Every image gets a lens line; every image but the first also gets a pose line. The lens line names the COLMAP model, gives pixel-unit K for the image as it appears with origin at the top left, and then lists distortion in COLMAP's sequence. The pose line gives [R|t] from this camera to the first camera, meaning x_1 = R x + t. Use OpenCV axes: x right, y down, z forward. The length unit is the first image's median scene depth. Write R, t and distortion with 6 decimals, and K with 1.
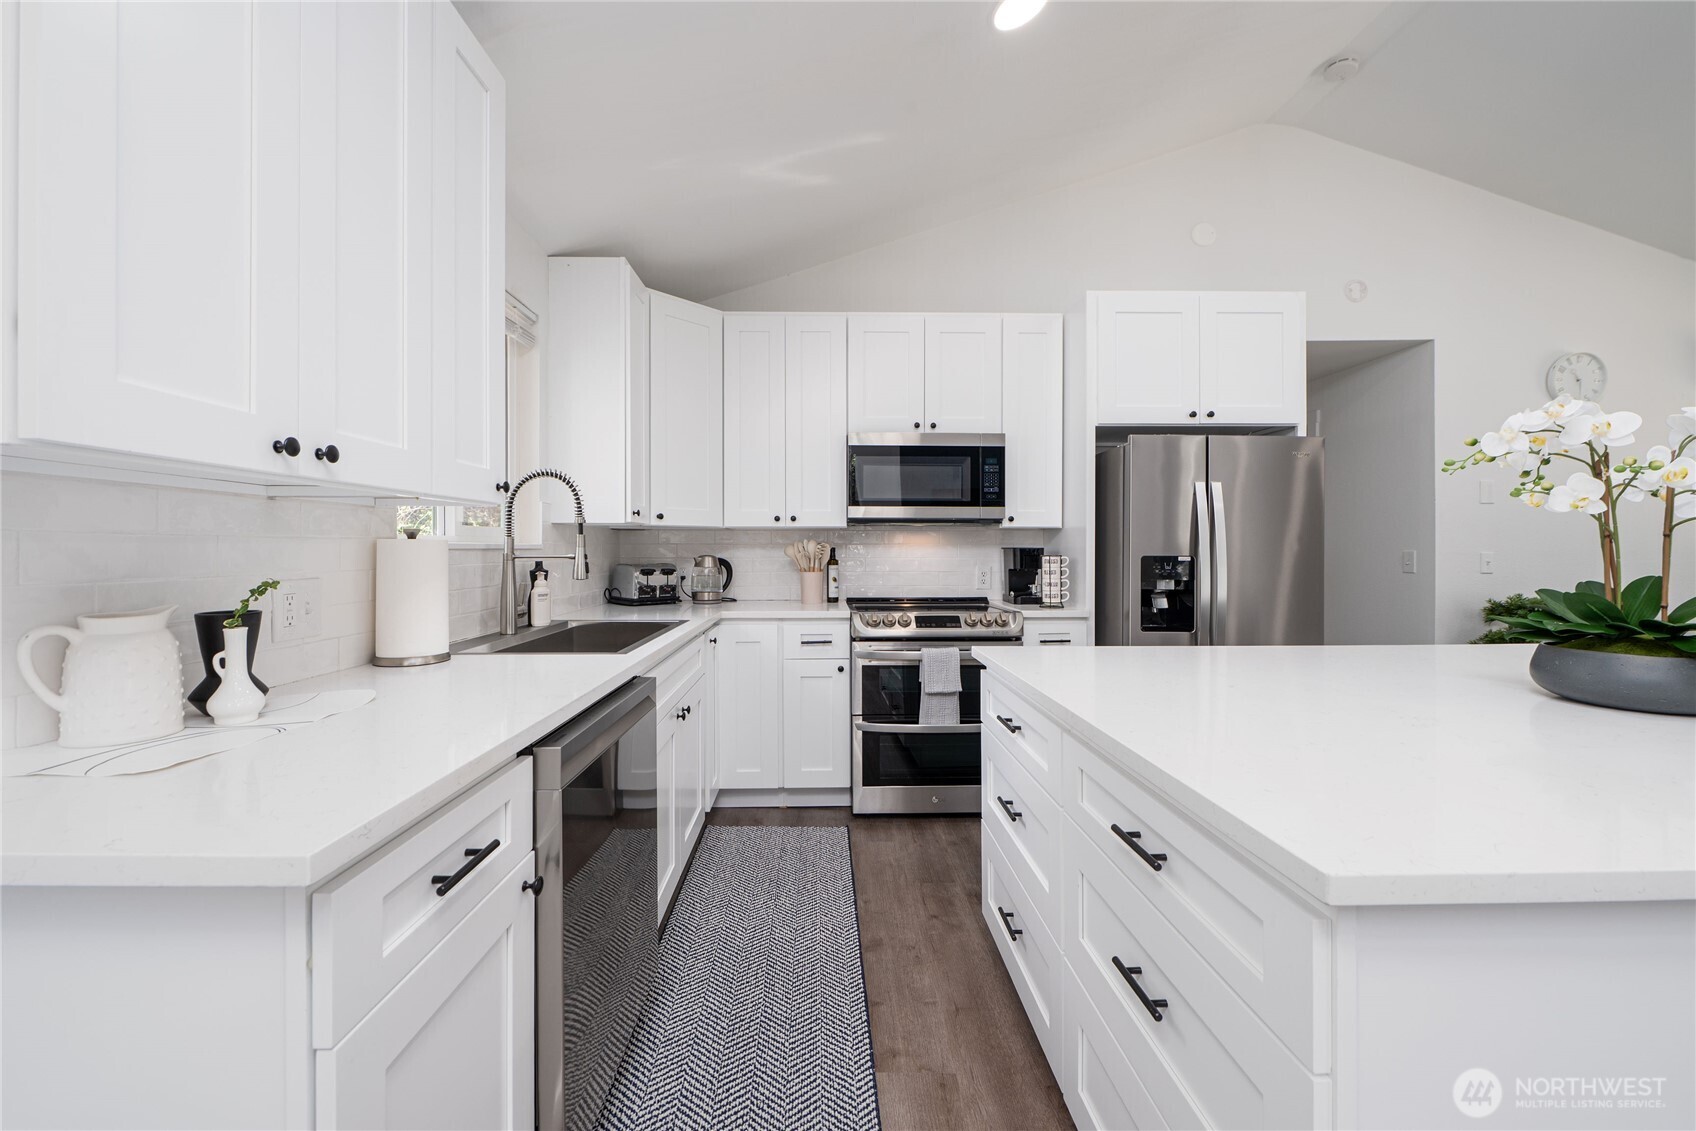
lens RADIAL K [[670.2, 0, 831.6], [0, 670.2, 552.0], [0, 0, 1]] dist [-0.002238, -0.000520]
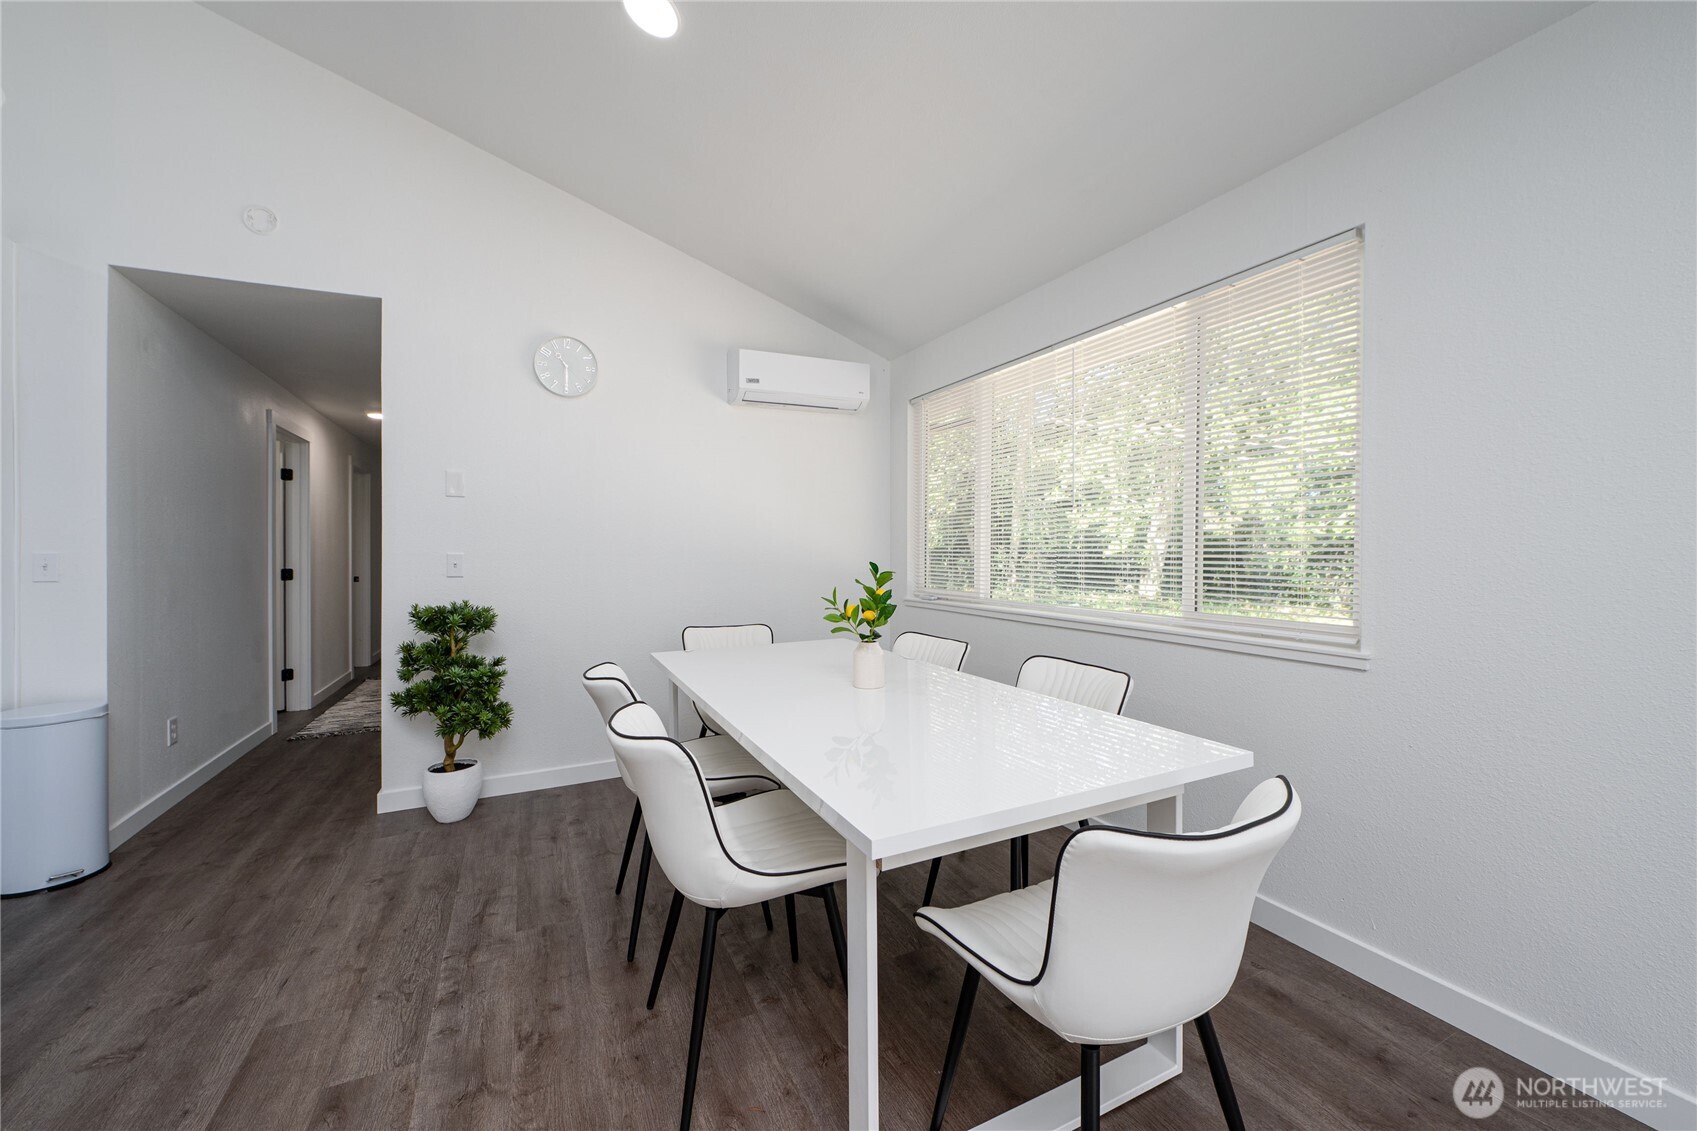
lens RADIAL K [[670.6, 0, 861.1], [0, 670.6, 549.4], [0, 0, 1]] dist [-0.002238, -0.000520]
pose [[0.905756, 0.001306, 0.423798, 1.322521], [0.002565, 0.999960, -0.008563, 0.004758], [-0.423792, 0.008843, 0.905716, -0.008910]]
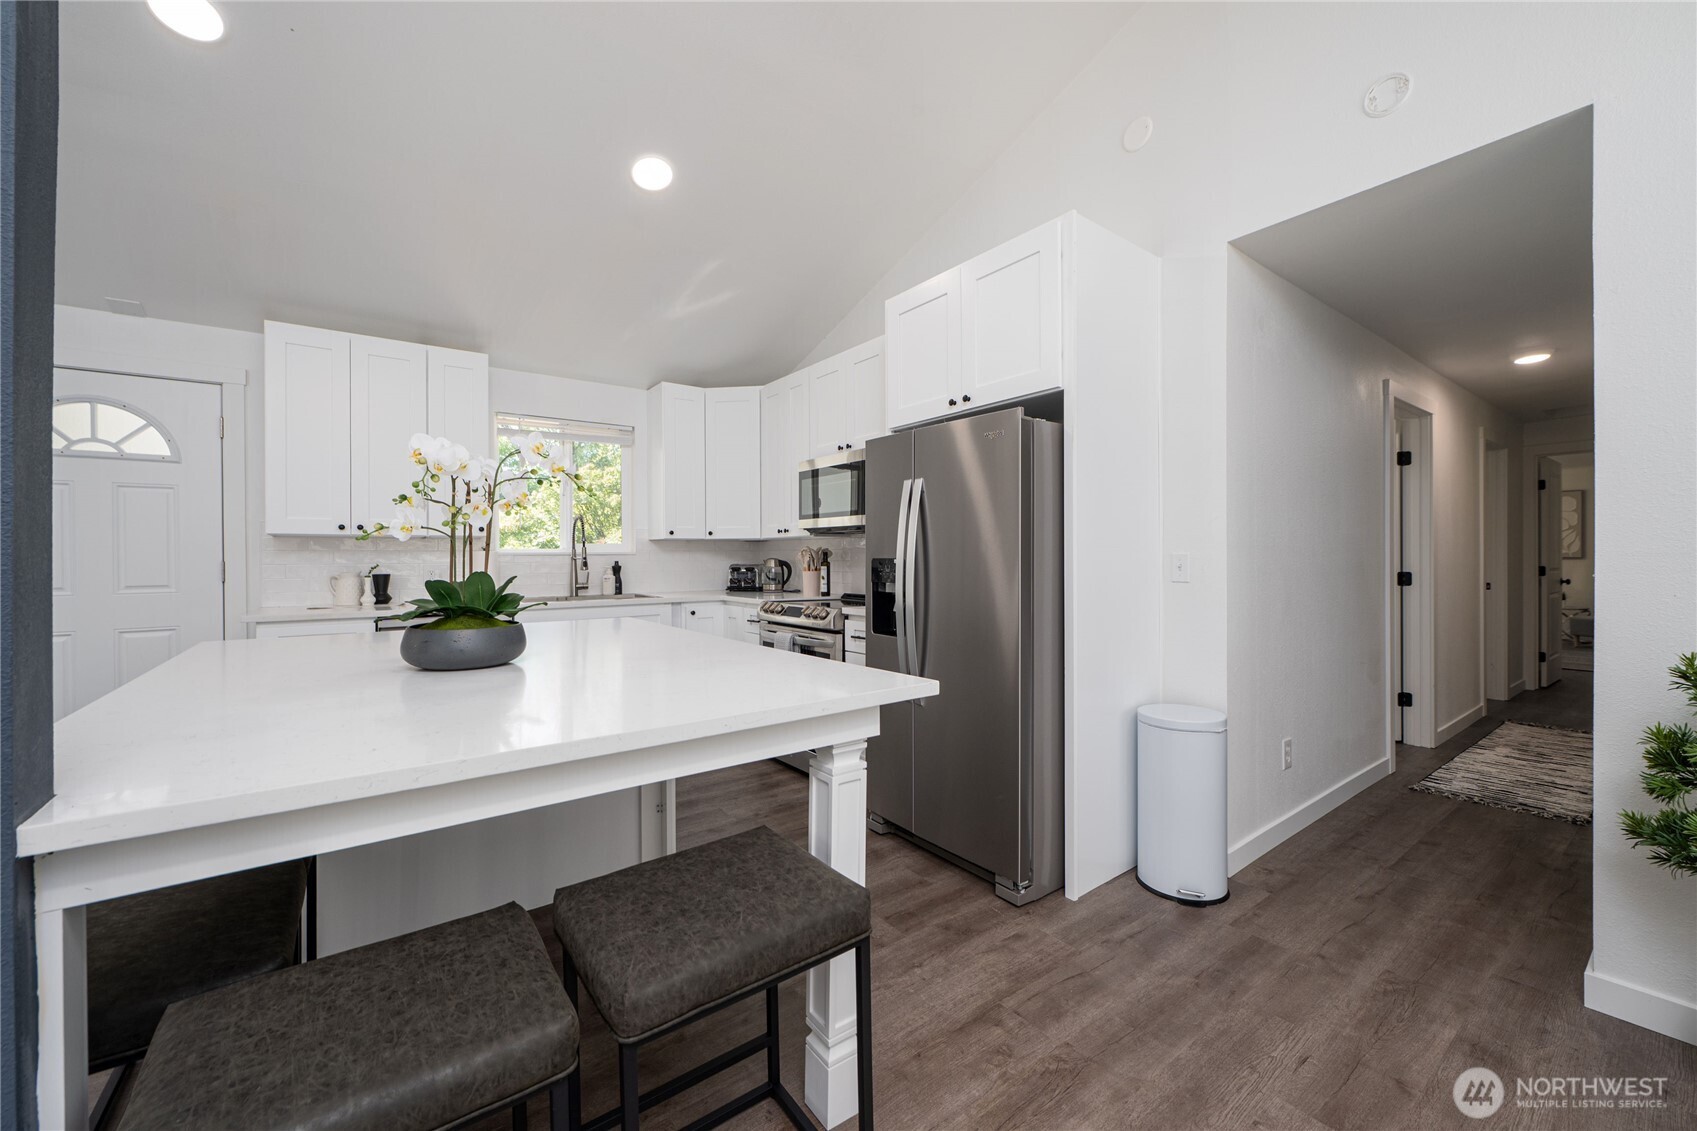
lens RADIAL K [[670.6, 0, 842.2], [0, 670.6, 562.1], [0, 0, 1]] dist [-0.002238, -0.000520]
pose [[0.578904, 0.005345, -0.815378, 1.190535], [0.001094, 0.999973, 0.007332, 0.003436], [0.815395, -0.005136, 0.578883, 0.352833]]
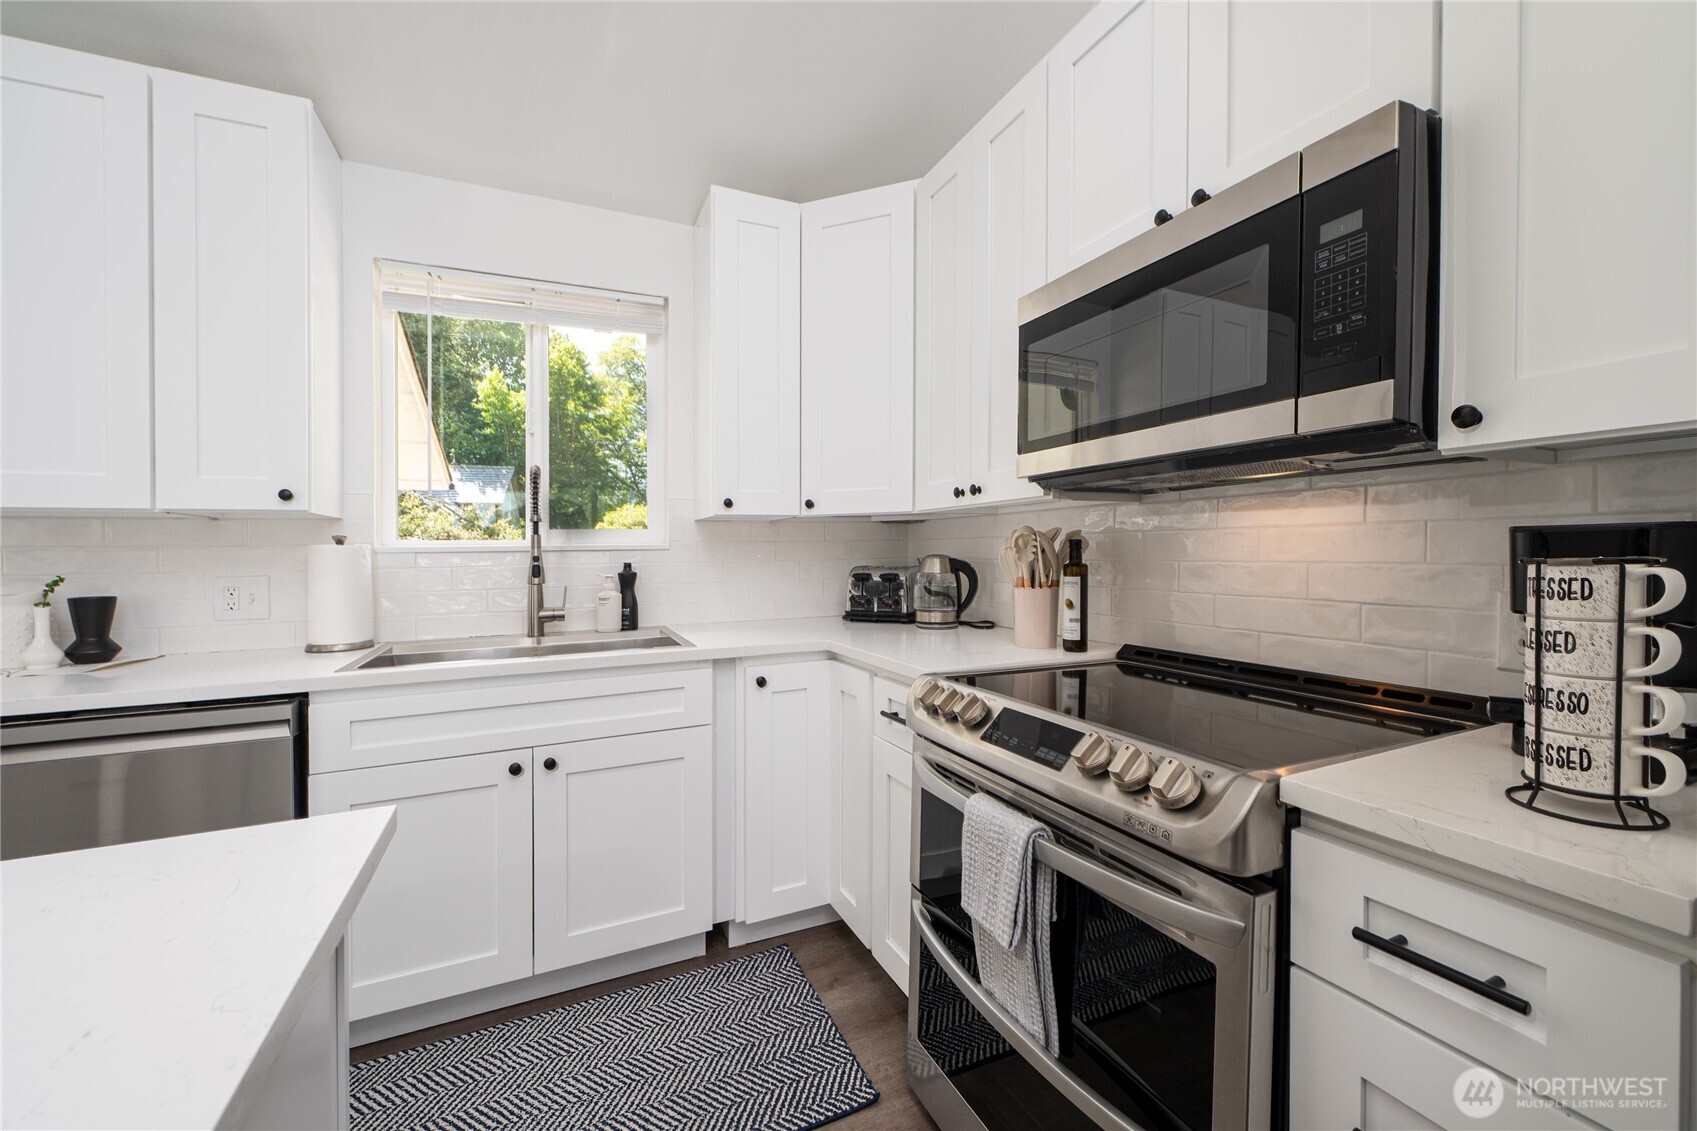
lens RADIAL K [[670.6, 0, 847.8], [0, 670.6, 564.7], [0, 0, 1]] dist [-0.002238, -0.000520]
pose [[0.397950, 0.014020, -0.917300, 0.450263], [0.006684, 0.999812, 0.018181, 0.001552], [0.917383, -0.013366, 0.397782, 0.745959]]
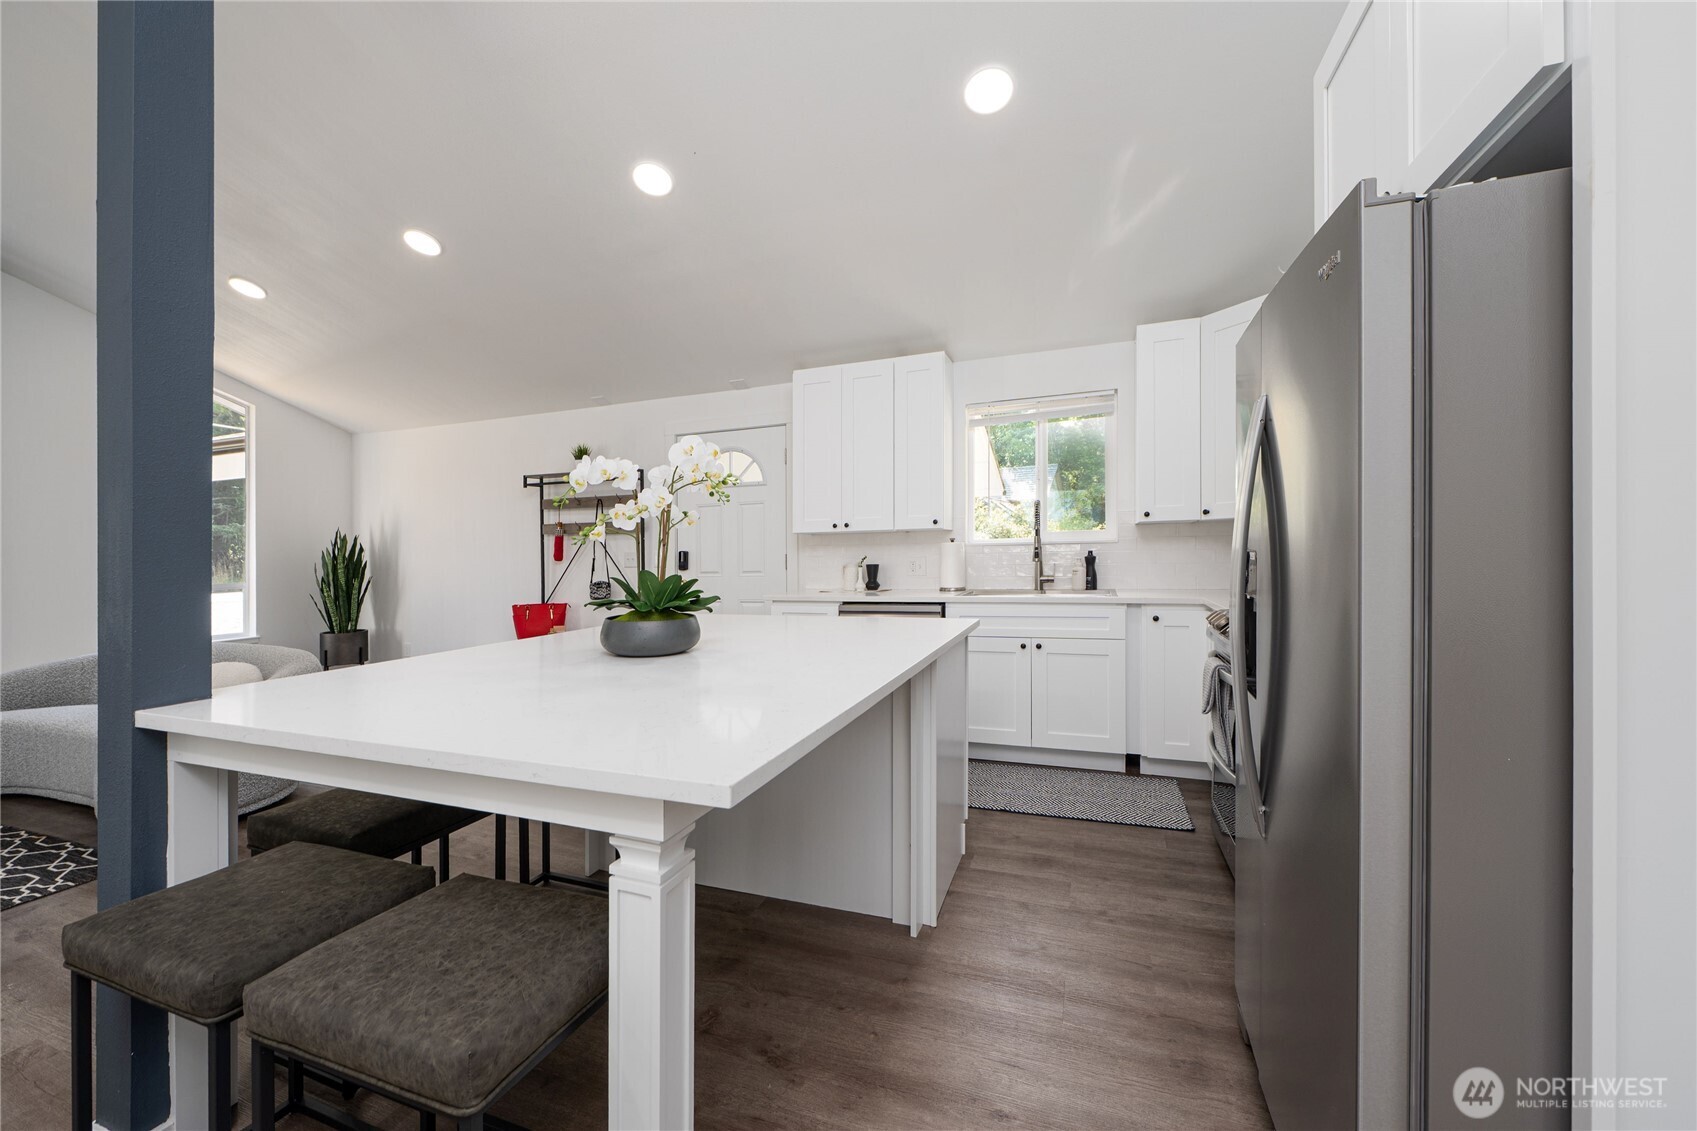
lens RADIAL K [[670.6, 0, 814.3], [0, 670.6, 549.2], [0, 0, 1]] dist [-0.002238, -0.000520]
pose [[-0.394621, 0.007458, -0.918814, 1.066449], [0.018215, 0.999834, 0.000292, -0.001211], [0.918664, -0.016621, -0.394691, 0.841784]]
